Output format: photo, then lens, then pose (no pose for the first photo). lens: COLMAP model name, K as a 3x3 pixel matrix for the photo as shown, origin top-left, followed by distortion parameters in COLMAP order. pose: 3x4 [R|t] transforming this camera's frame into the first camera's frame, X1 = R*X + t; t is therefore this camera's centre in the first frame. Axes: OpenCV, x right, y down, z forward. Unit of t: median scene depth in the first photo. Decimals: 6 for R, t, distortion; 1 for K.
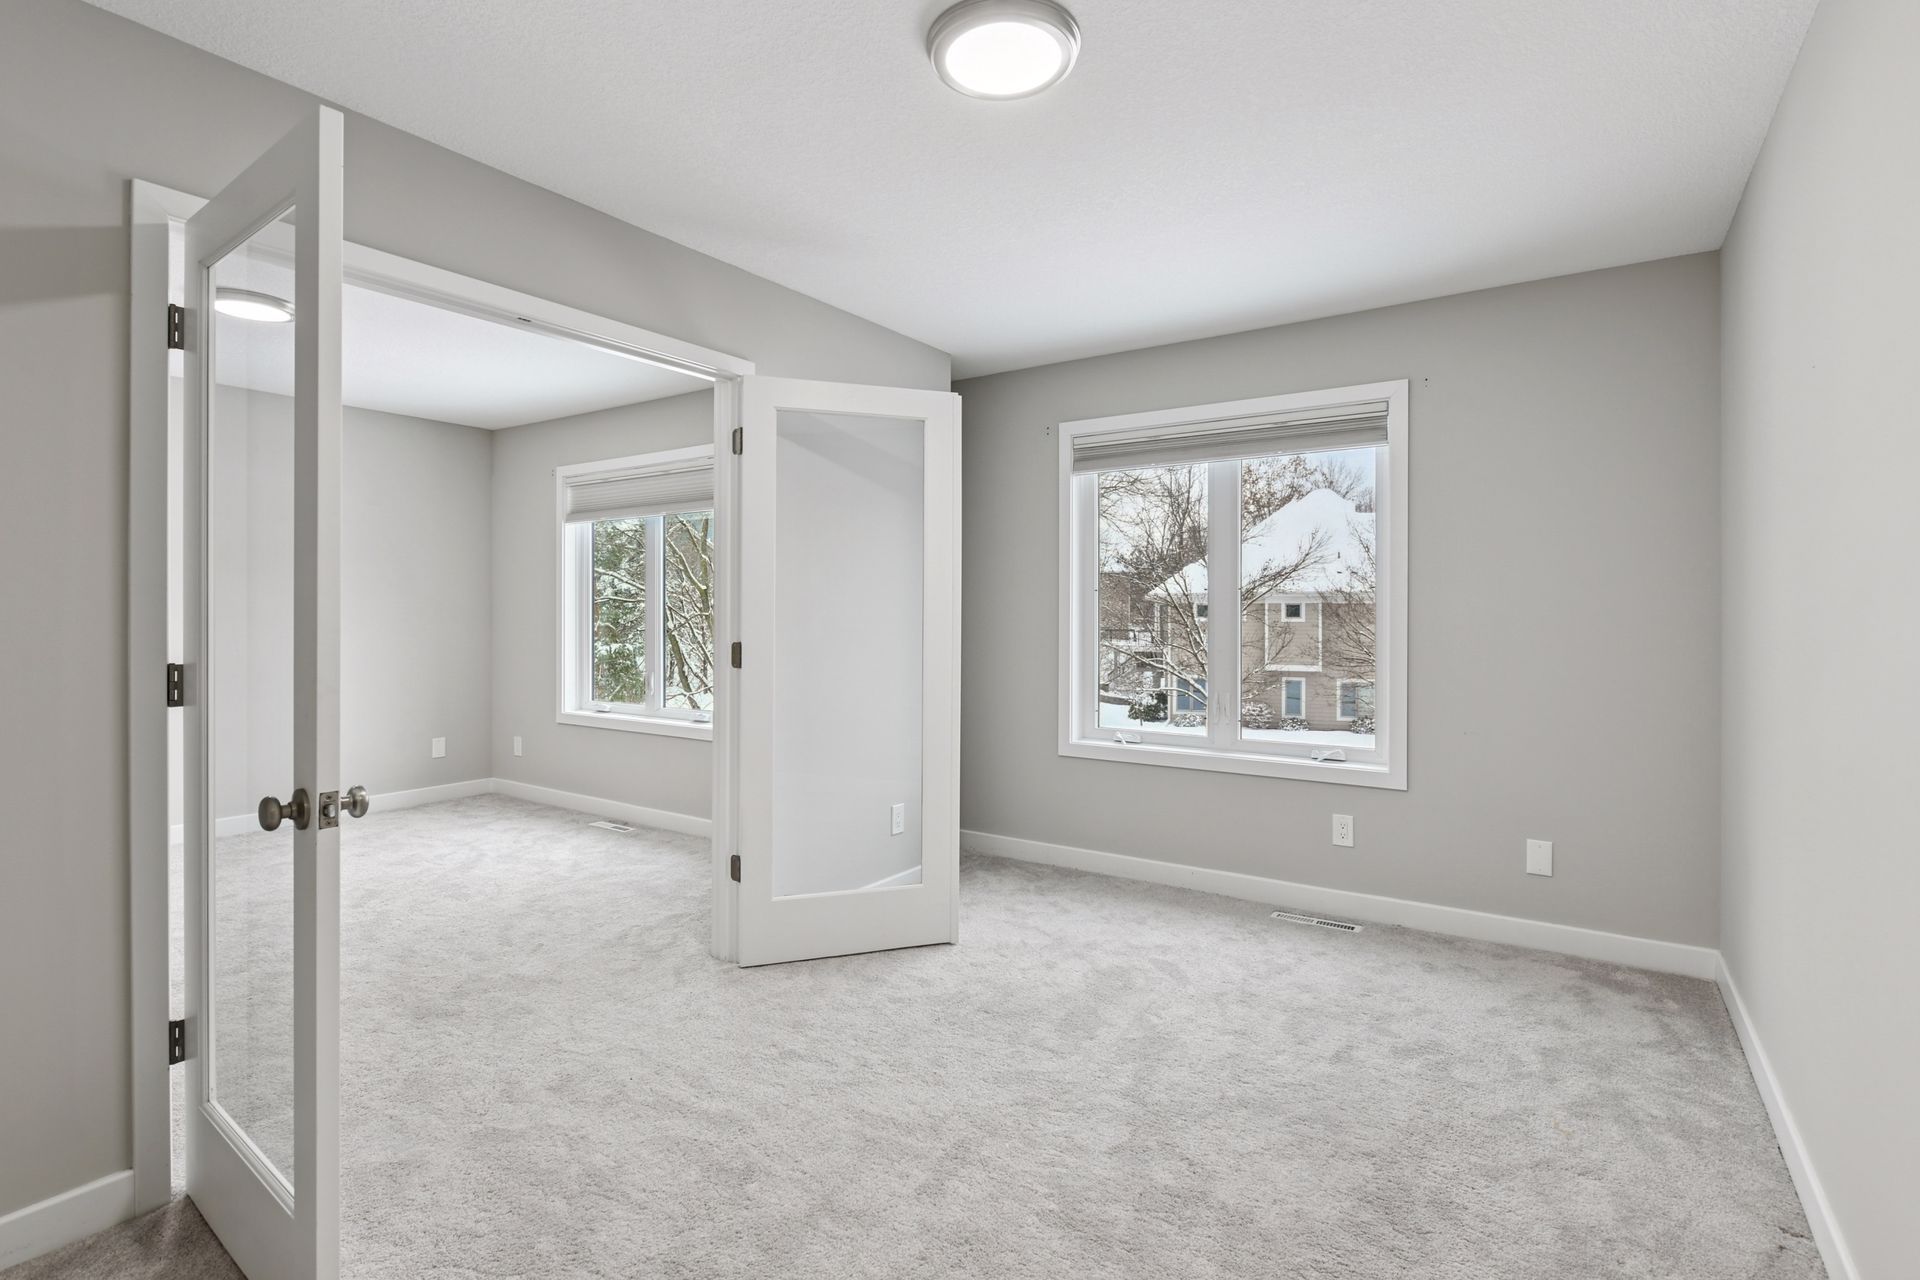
lens RADIAL K [[912.7, 0, 961.7], [0, 912.7, 616.8], [0, 0, 1]] dist [-0.005862, -0.000160]
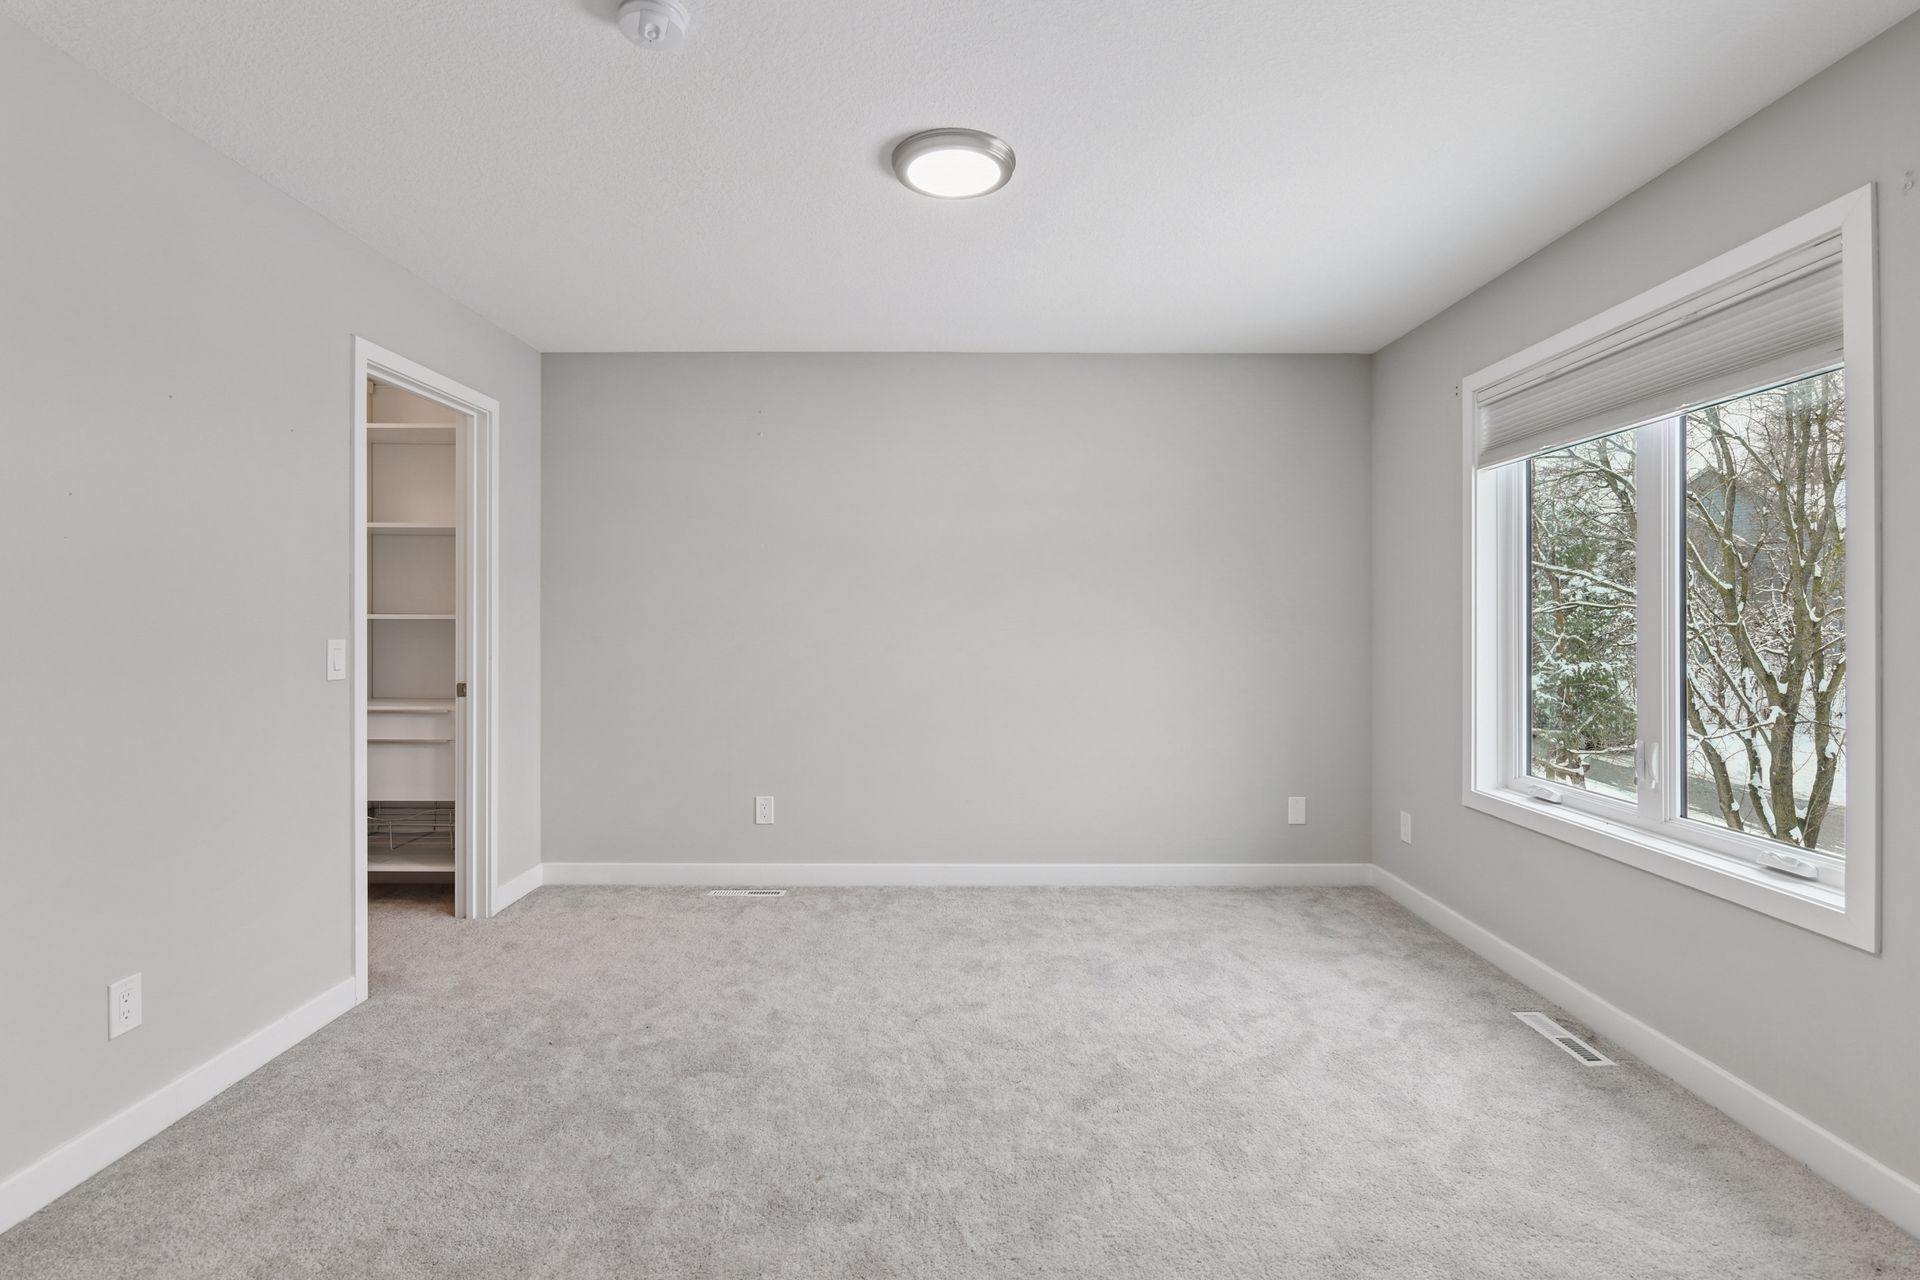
lens RADIAL K [[912.7, 0, 961.7], [0, 912.7, 616.8], [0, 0, 1]] dist [-0.005862, -0.000160]
pose [[0.567794, -0.003437, -0.823164, -0.139267], [-0.005385, 0.999954, -0.007890, -0.001077], [0.823153, 0.008913, 0.567749, 0.390518]]
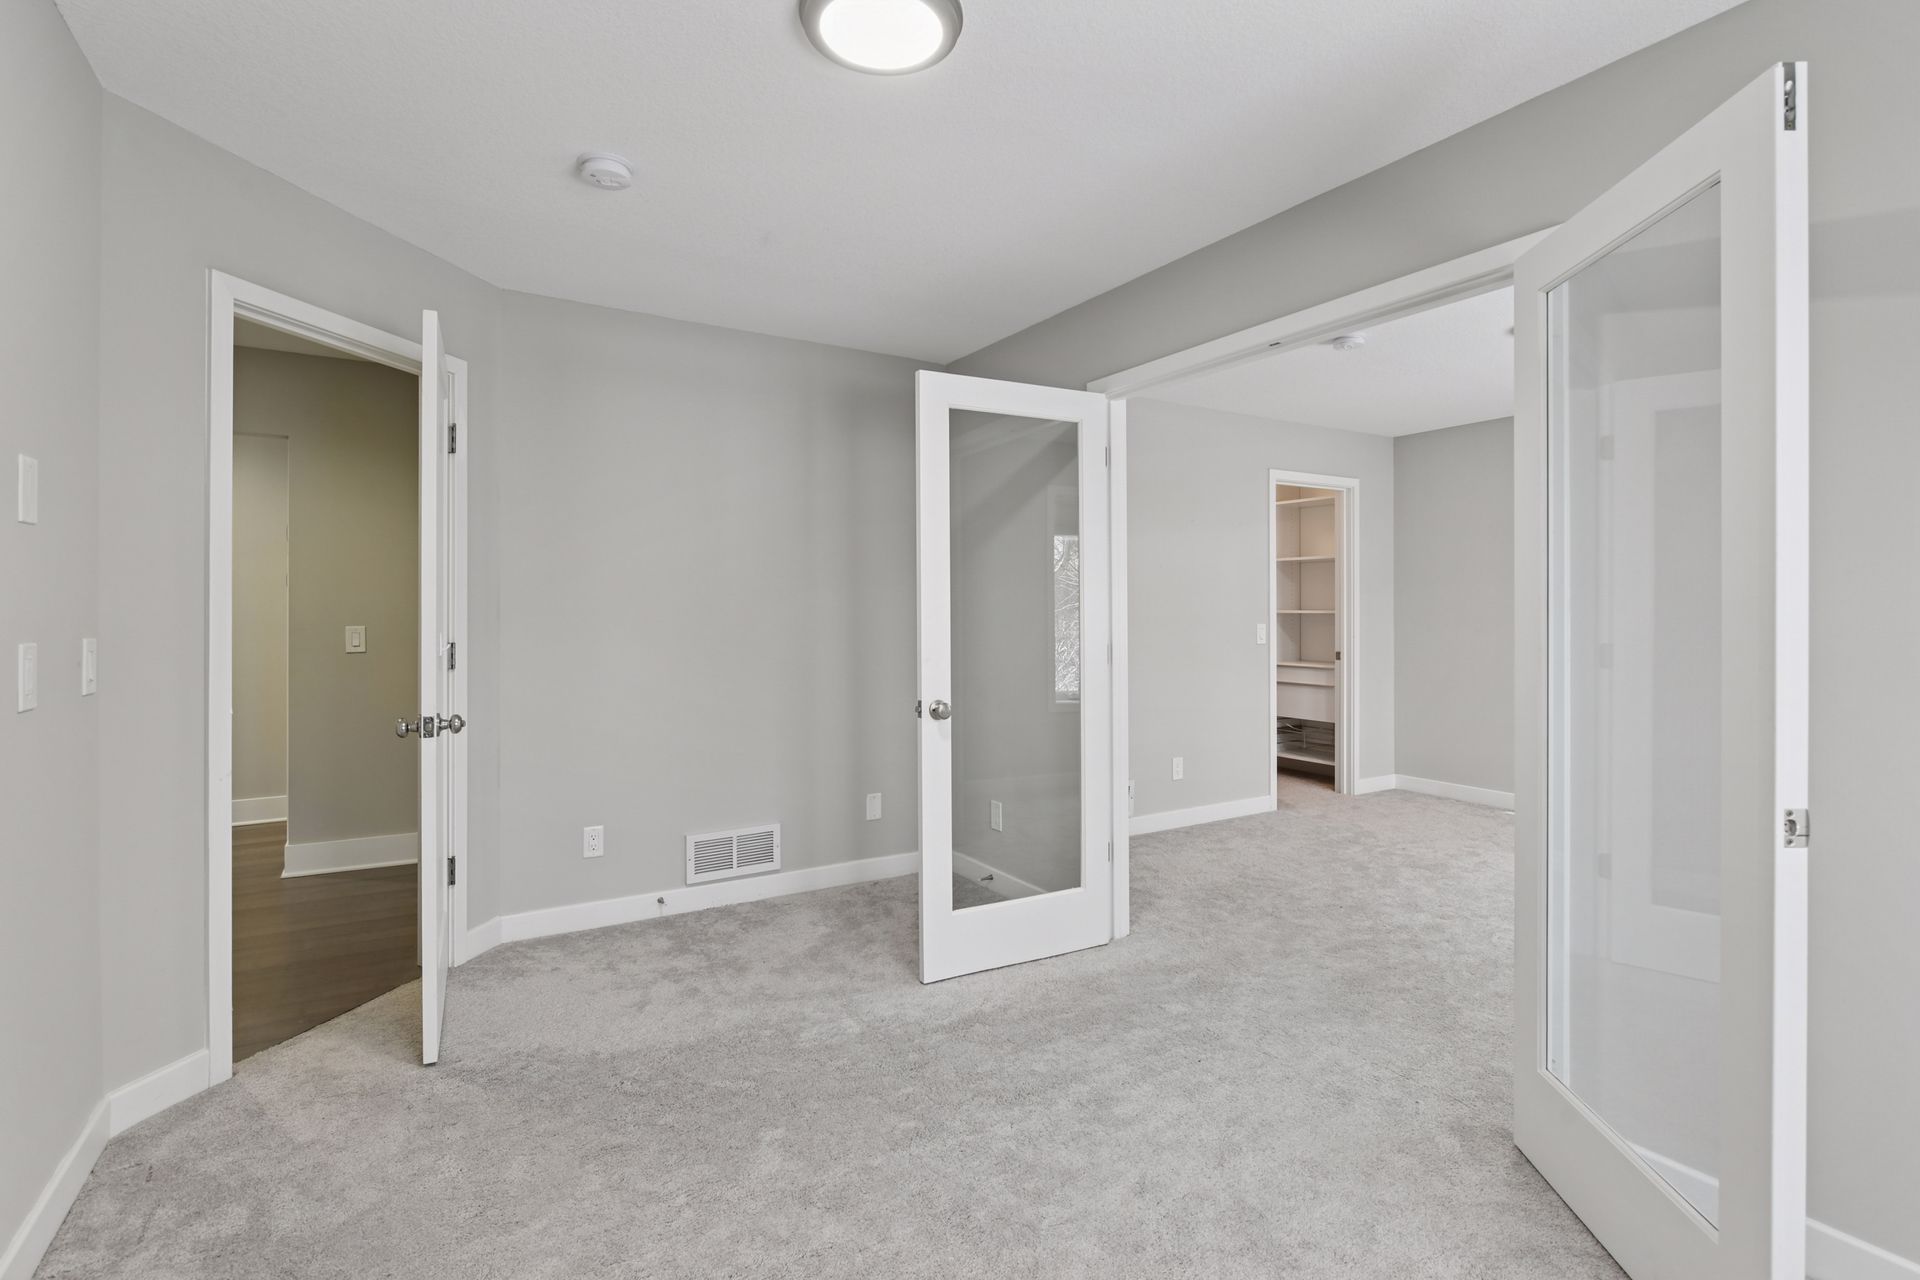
lens RADIAL K [[912.7, 0, 961.7], [0, 912.7, 616.8], [0, 0, 1]] dist [-0.005862, -0.000160]
pose [[-0.398467, 0.004309, -0.917173, 0.295440], [-0.009511, 0.999916, 0.008830, -0.003876], [0.917133, 0.012241, -0.398392, 0.486979]]
